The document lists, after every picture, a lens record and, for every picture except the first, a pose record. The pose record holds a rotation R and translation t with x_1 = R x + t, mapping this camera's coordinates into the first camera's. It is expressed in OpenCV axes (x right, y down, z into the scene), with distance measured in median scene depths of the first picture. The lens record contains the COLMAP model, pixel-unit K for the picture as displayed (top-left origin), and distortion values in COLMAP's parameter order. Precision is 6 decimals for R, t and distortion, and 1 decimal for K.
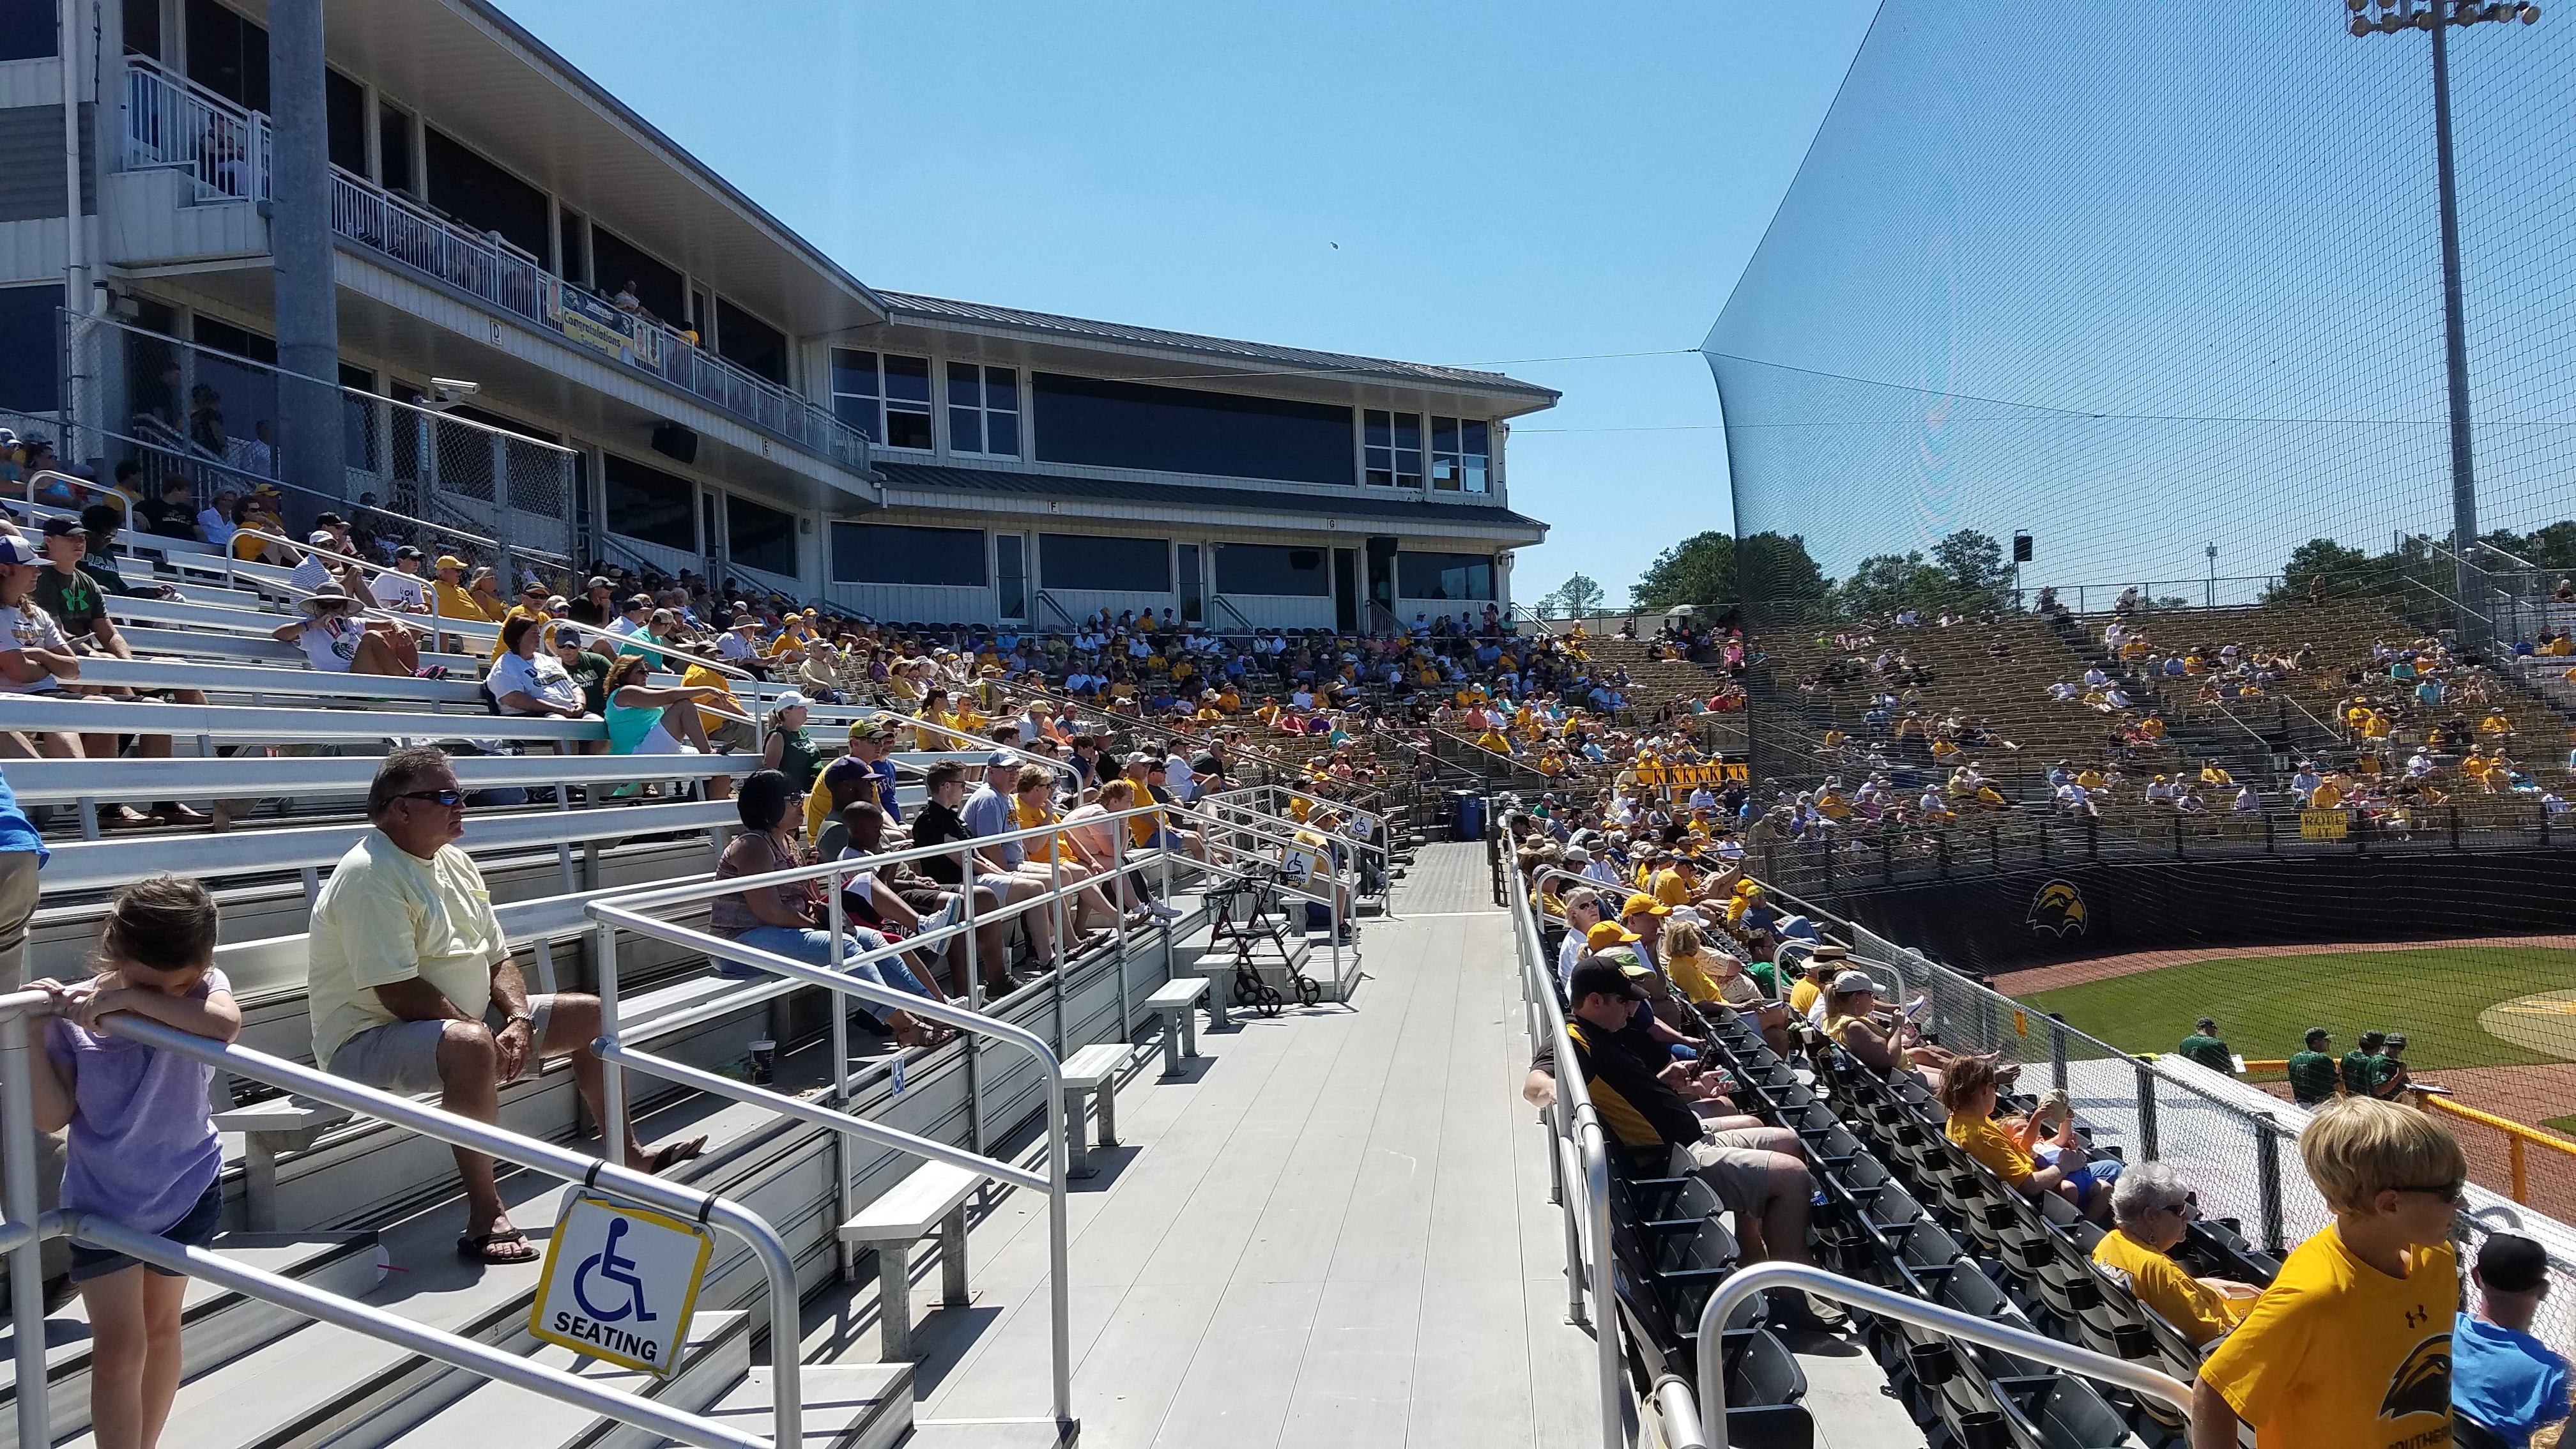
lens RADIAL K [[1963.6, 0, 1312.4], [0, 1963.6, 740.8], [0, 0, 1]] dist [0.038798, -0.006305]
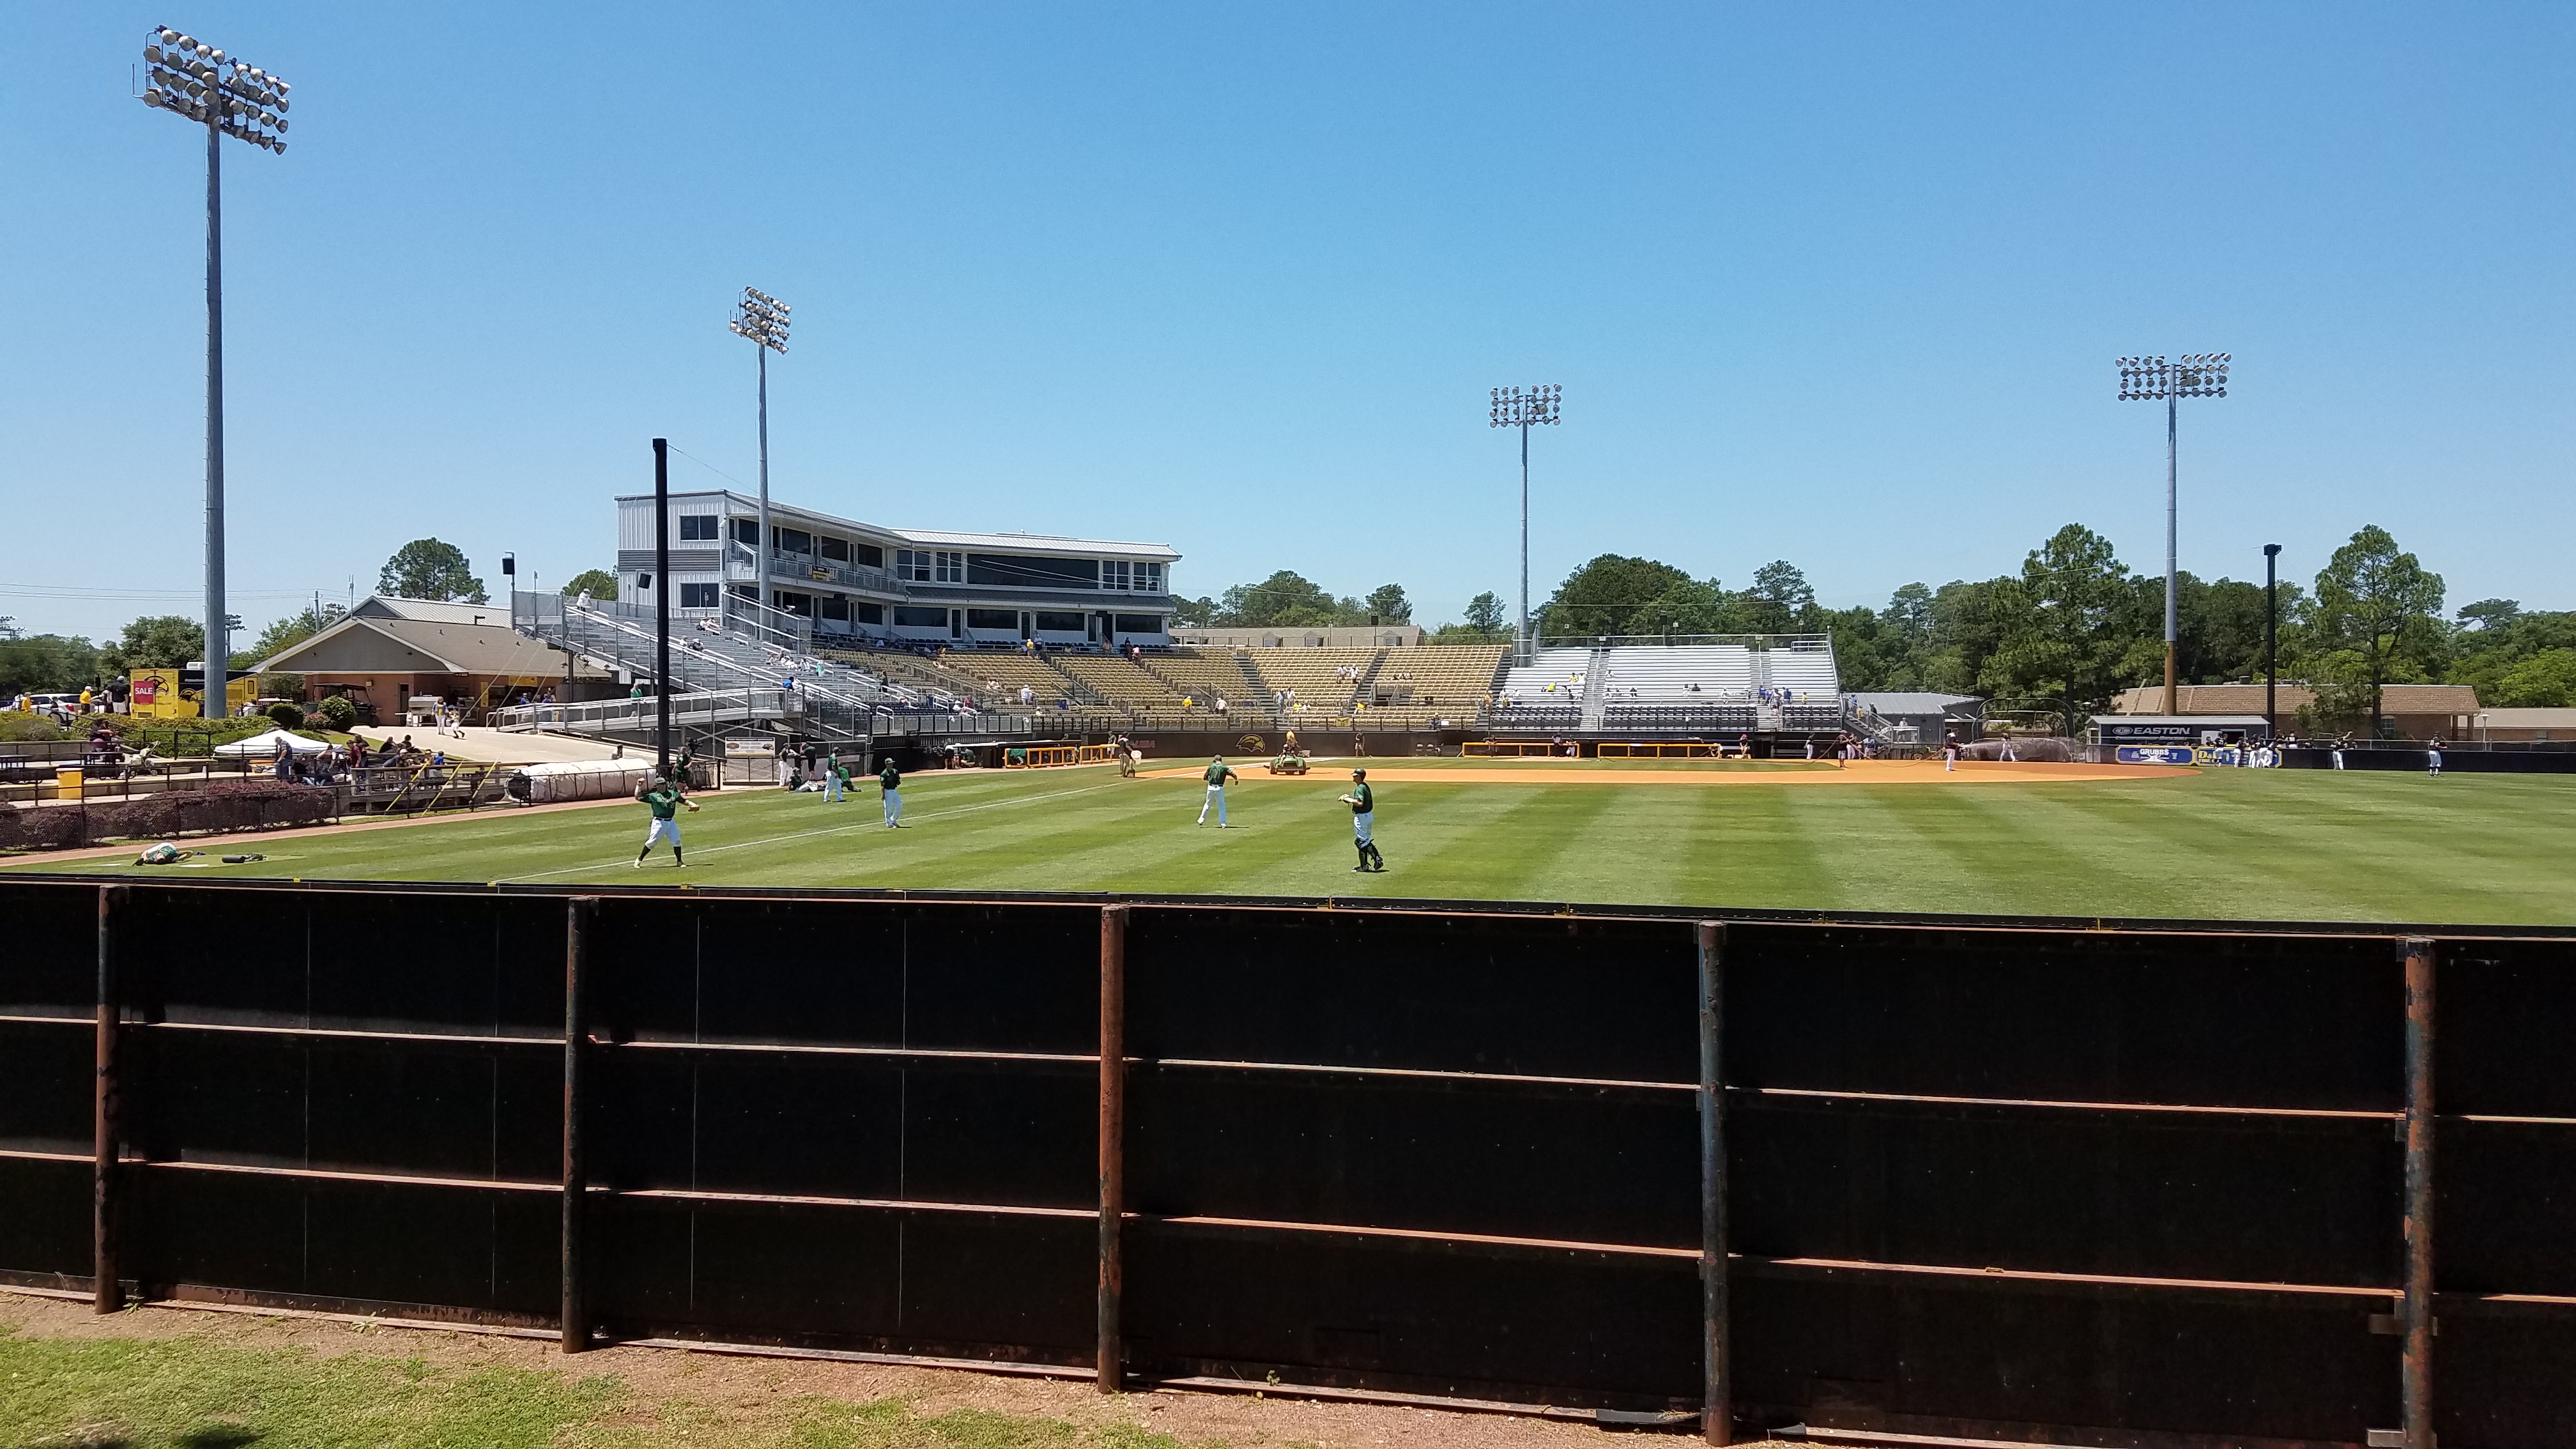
lens RADIAL K [[1963.6, 0, 1279.8], [0, 1963.6, 726.8], [0, 0, 1]] dist [0.038798, -0.006305]
pose [[0.989375, 0.039434, -0.139937, 0.736834], [-0.038344, 0.999210, 0.010479, 0.020539], [0.140239, -0.005002, 0.990105, -1.827862]]
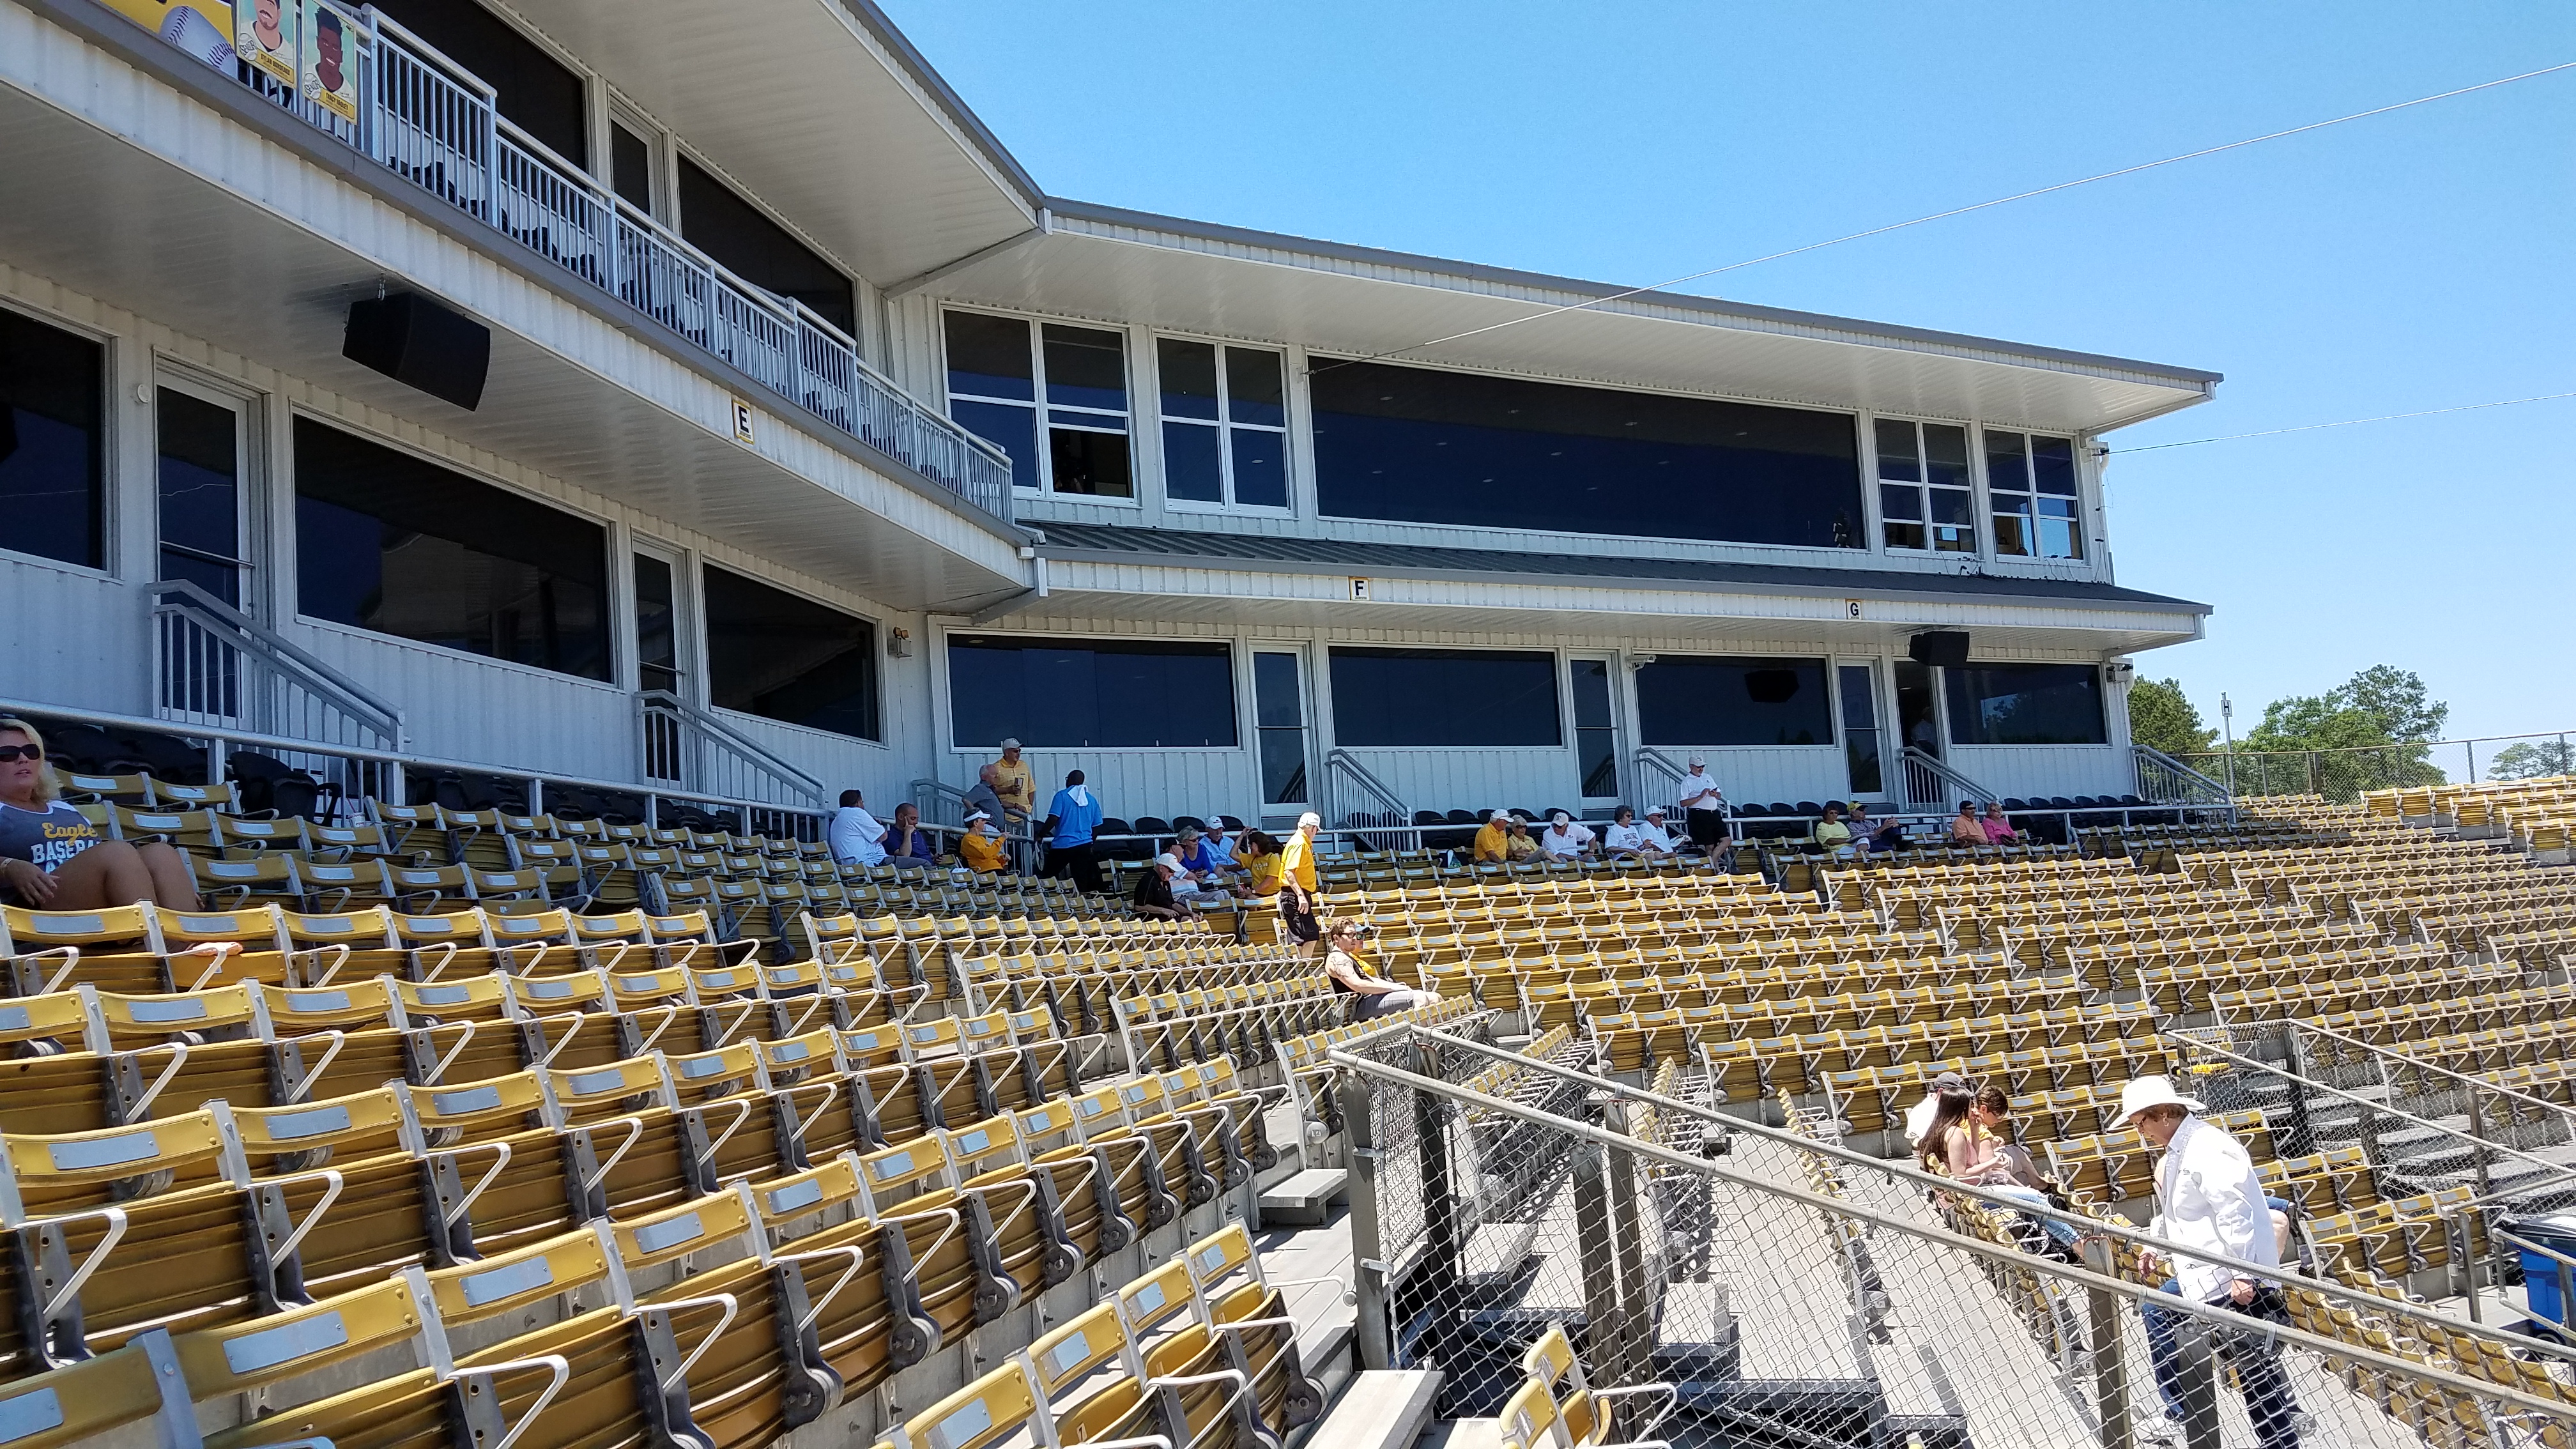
lens RADIAL K [[1963.6, 0, 1286.7], [0, 1963.6, 720.7], [0, 0, 1]] dist [0.038798, -0.006305]
pose [[0.991757, -0.042235, -0.120970, -0.085639], [0.029086, 0.993675, -0.108466, -0.026221], [0.124786, 0.104053, 0.986712, 0.463395]]
